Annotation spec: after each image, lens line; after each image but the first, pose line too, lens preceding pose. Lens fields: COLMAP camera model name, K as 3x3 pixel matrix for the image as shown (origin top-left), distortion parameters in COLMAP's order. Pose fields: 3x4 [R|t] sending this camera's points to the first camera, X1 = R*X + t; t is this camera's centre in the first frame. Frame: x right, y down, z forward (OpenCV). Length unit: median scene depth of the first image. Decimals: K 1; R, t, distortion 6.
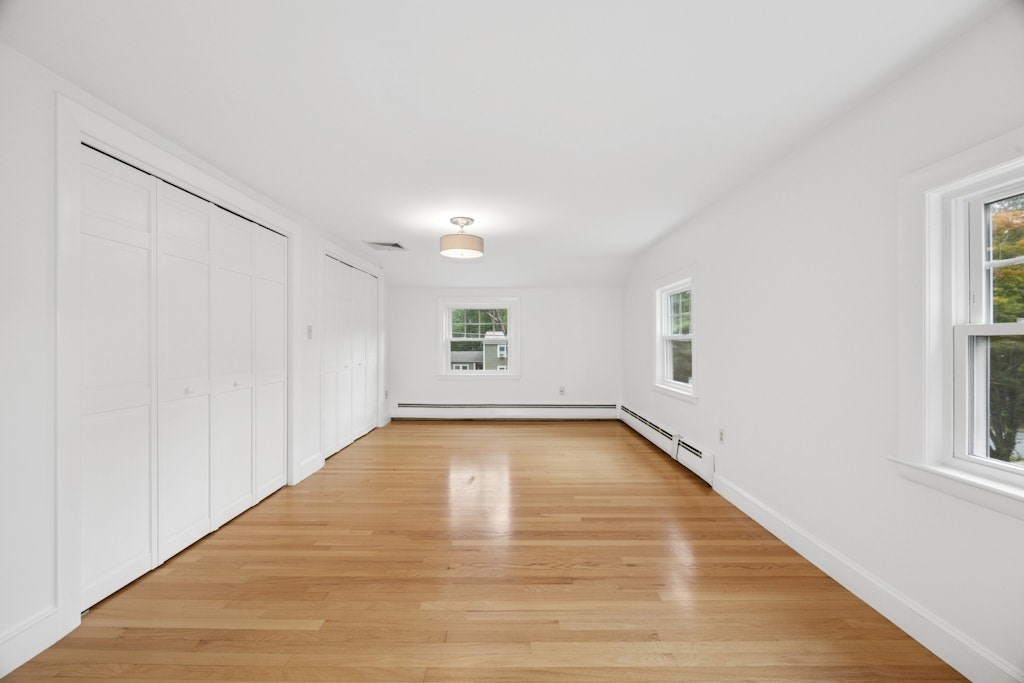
lens RADIAL K [[392.4, 0, 514.6], [0, 392.4, 341.6], [0, 0, 1]] dist [0.000988, -0.000957]
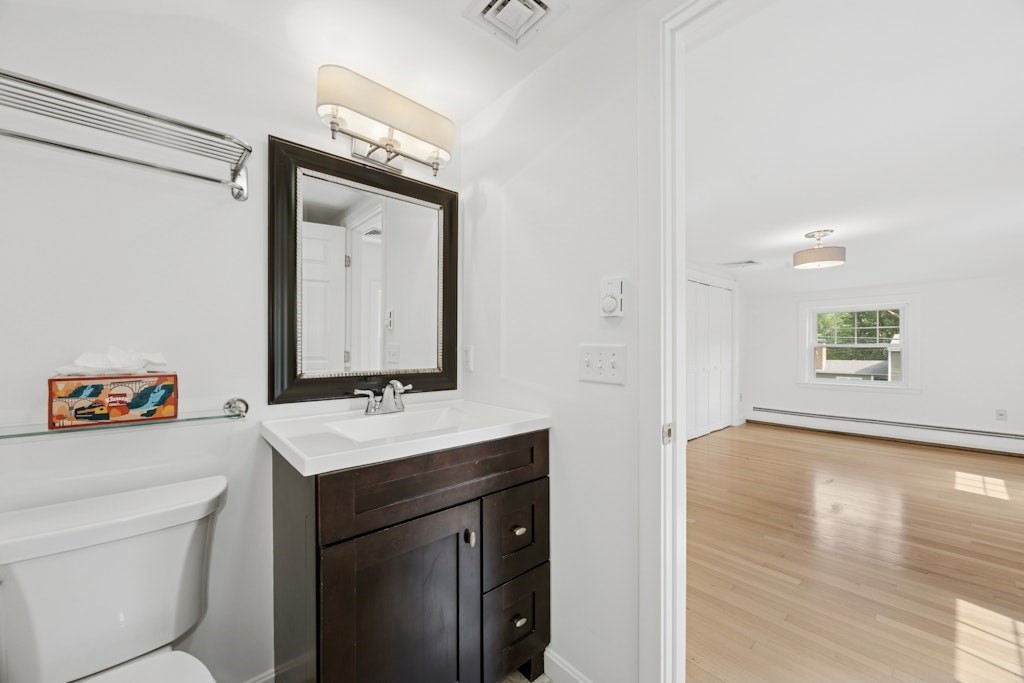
lens RADIAL K [[392.4, 0, 511.0], [0, 392.4, 348.6], [0, 0, 1]] dist [0.000988, -0.000957]
pose [[0.658989, -0.000371, -0.752153, 0.123015], [0.000647, 1.000000, 0.000073, 0.000306], [0.752153, -0.000535, 0.658989, -0.339699]]
